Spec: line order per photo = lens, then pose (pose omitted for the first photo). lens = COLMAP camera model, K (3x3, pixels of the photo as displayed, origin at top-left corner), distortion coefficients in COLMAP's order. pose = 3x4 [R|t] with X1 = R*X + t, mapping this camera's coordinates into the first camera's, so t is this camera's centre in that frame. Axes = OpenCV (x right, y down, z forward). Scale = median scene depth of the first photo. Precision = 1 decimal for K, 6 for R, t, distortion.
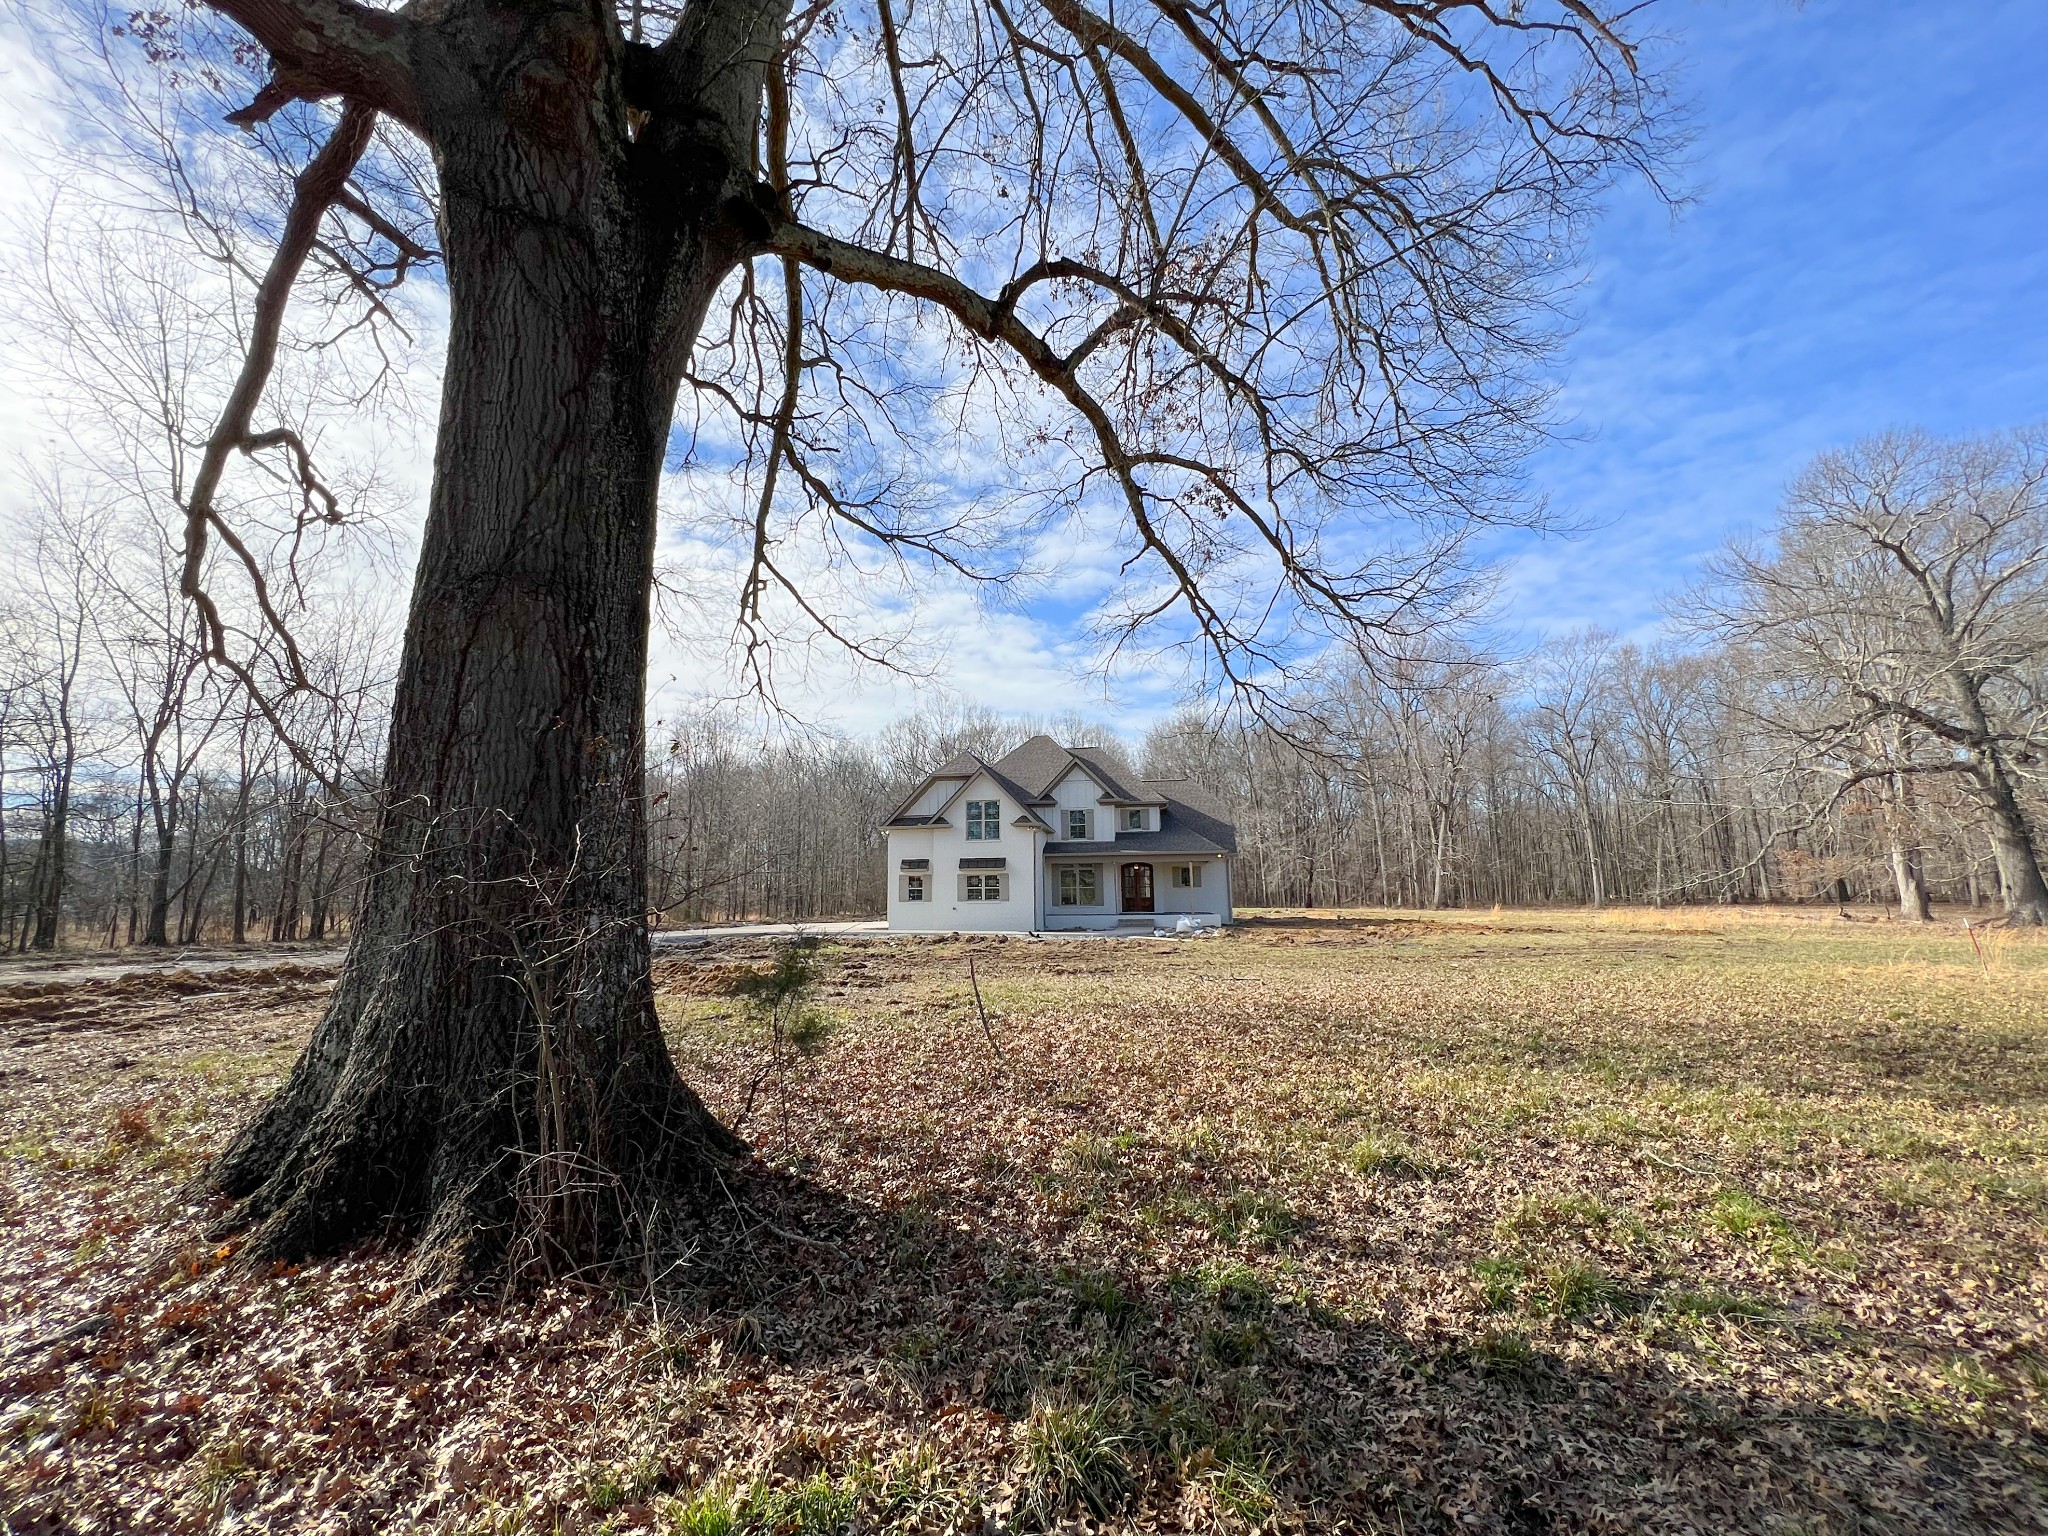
lens RADIAL K [[834.7, 0, 1025.2], [0, 834.7, 767.5], [0, 0, 1]] dist [-0.003937, 0.000542]
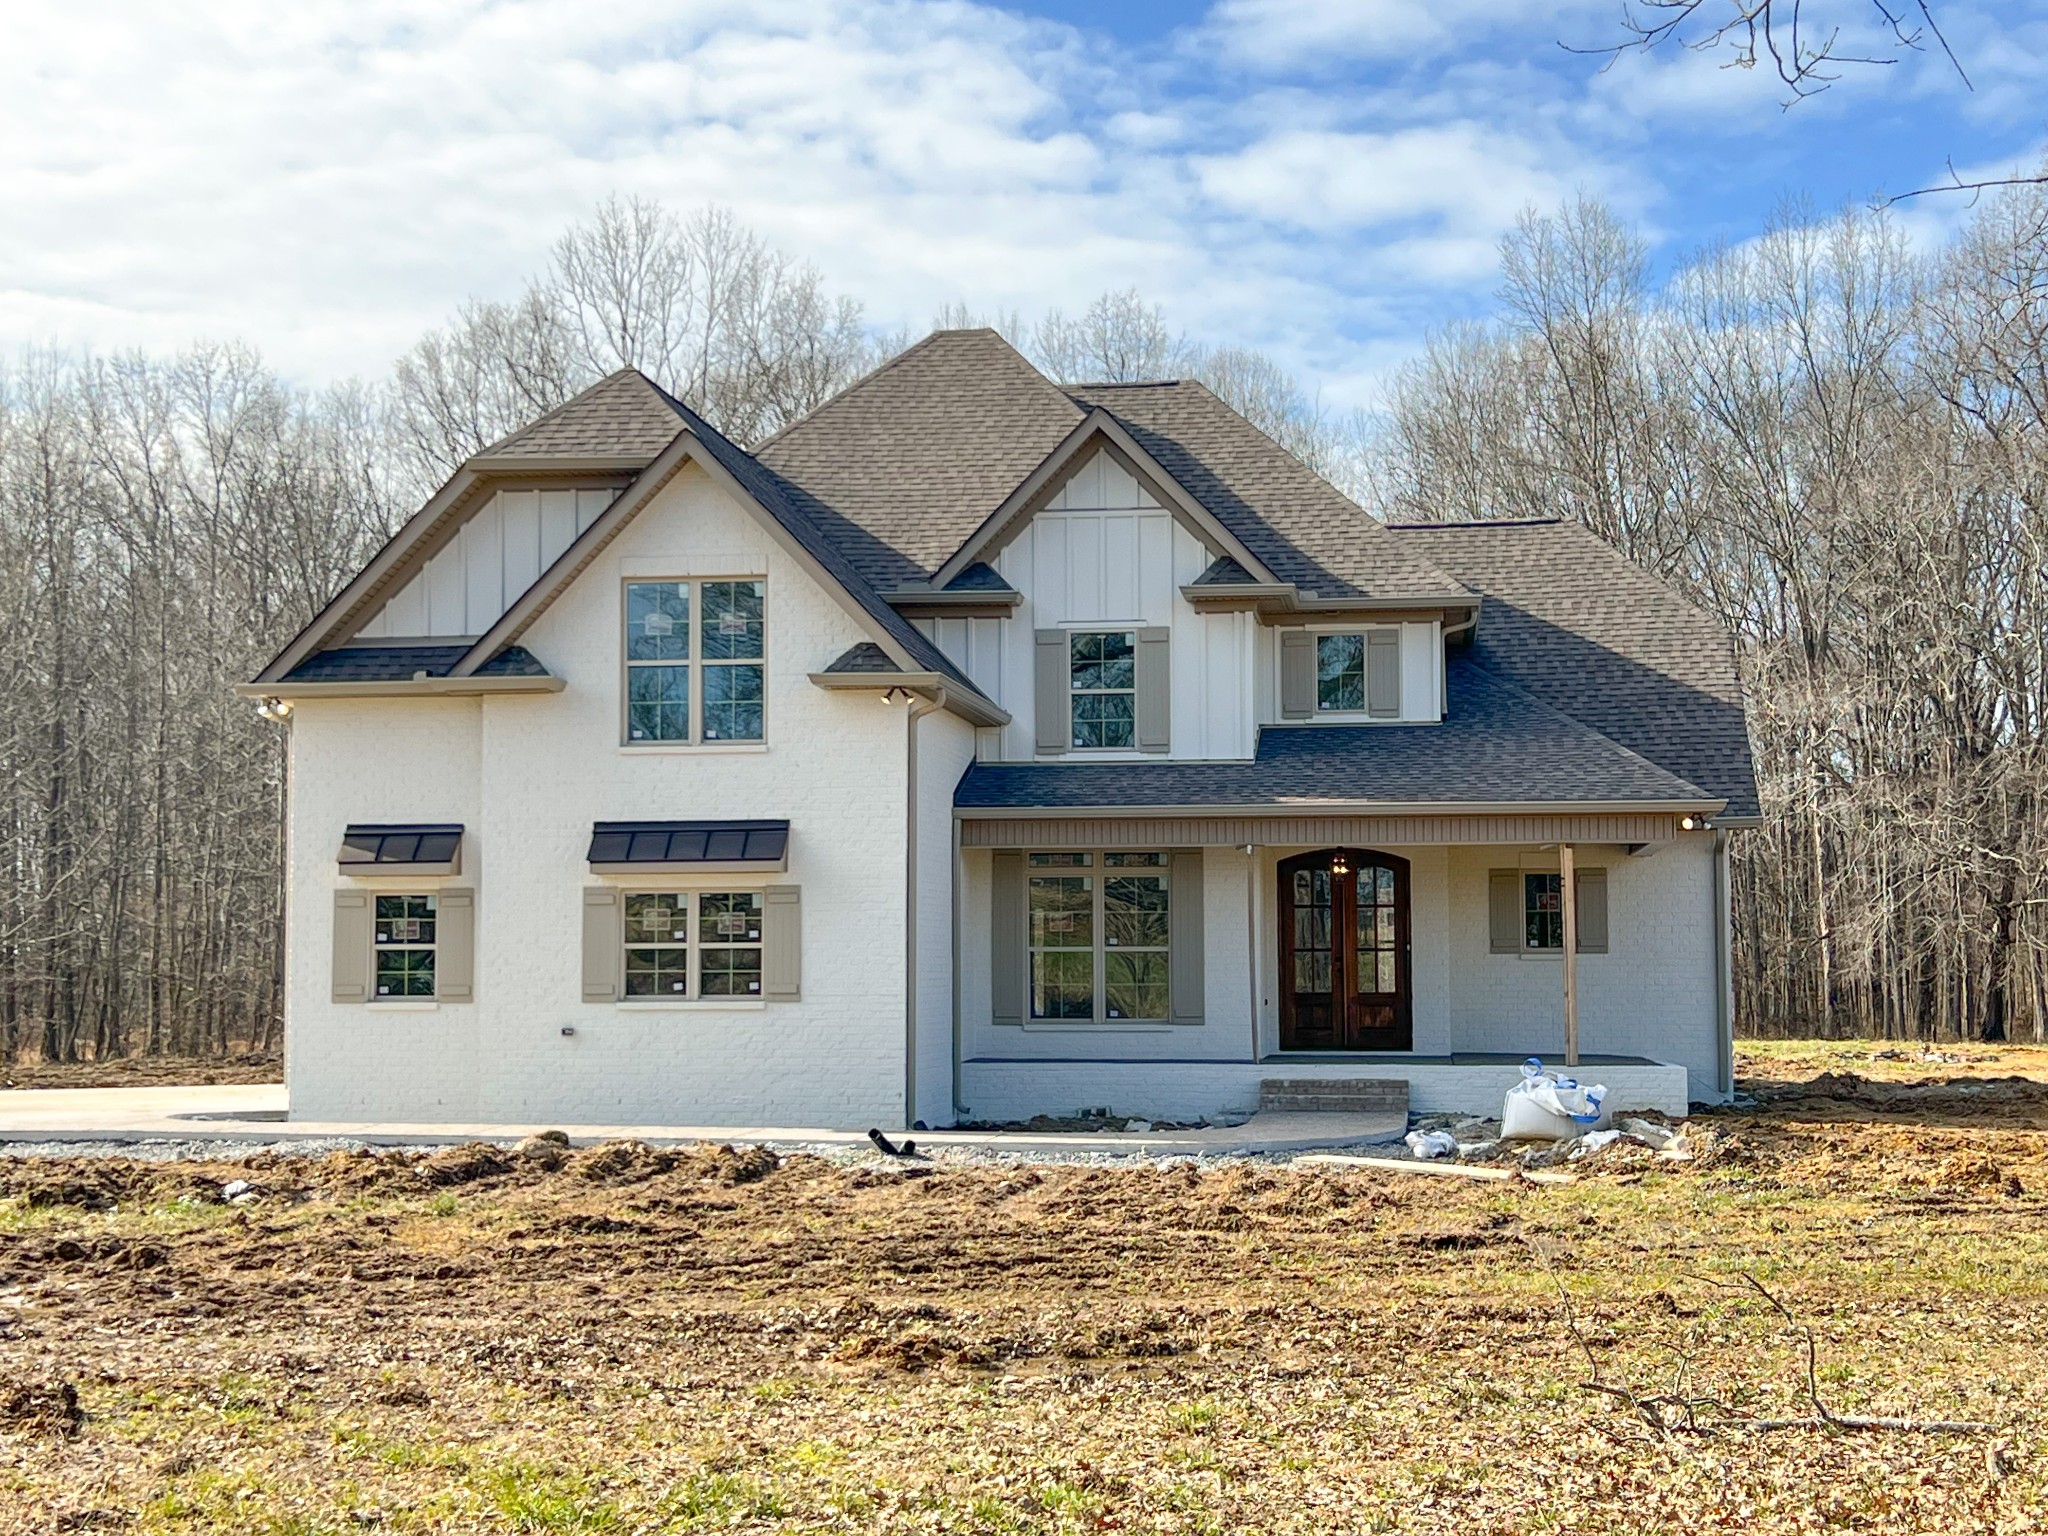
lens RADIAL K [[2923.0, 0, 1034.2], [0, 2923.0, 804.2], [0, 0, 1]] dist [0.155391, 0.023988]
pose [[0.999719, 0.009512, 0.021702, 0.027746], [-0.011412, 0.995952, 0.089165, 0.028365], [-0.020766, -0.089387, 0.995780, 0.169622]]
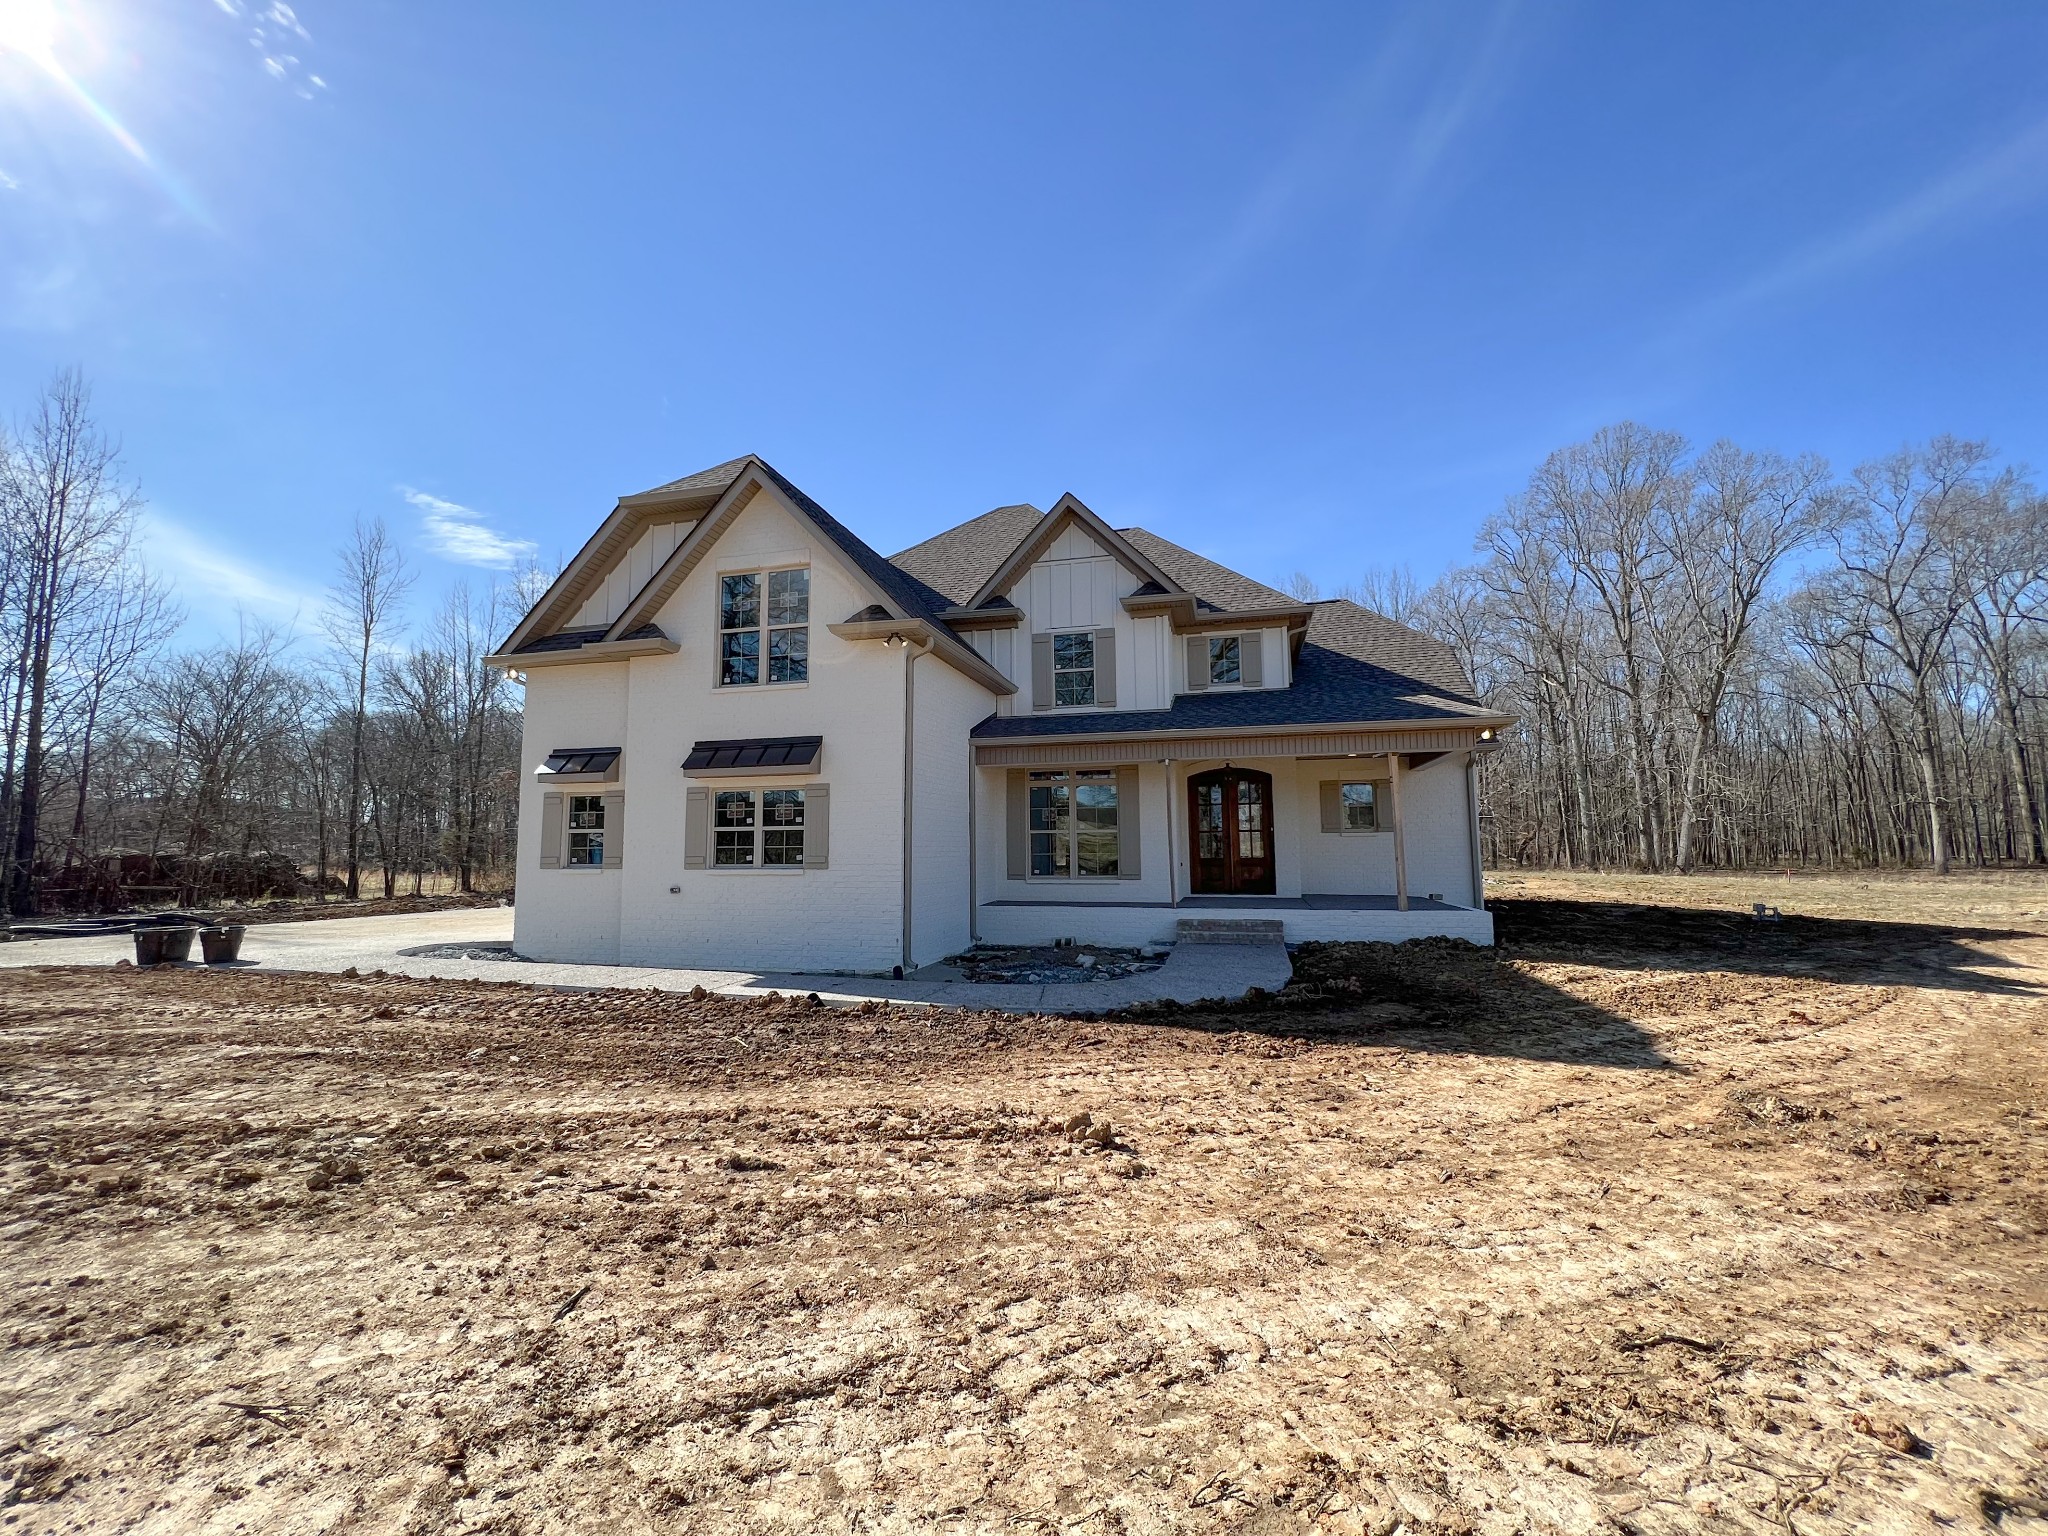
lens RADIAL K [[823.9, 0, 1024.2], [0, 823.9, 770.1], [0, 0, 1]] dist [-0.000751, -0.000056]
pose [[0.995363, -0.006724, -0.095954, 0.083561], [0.011933, 0.998480, 0.053817, 0.102547], [0.095446, -0.054712, 0.993930, 0.672030]]
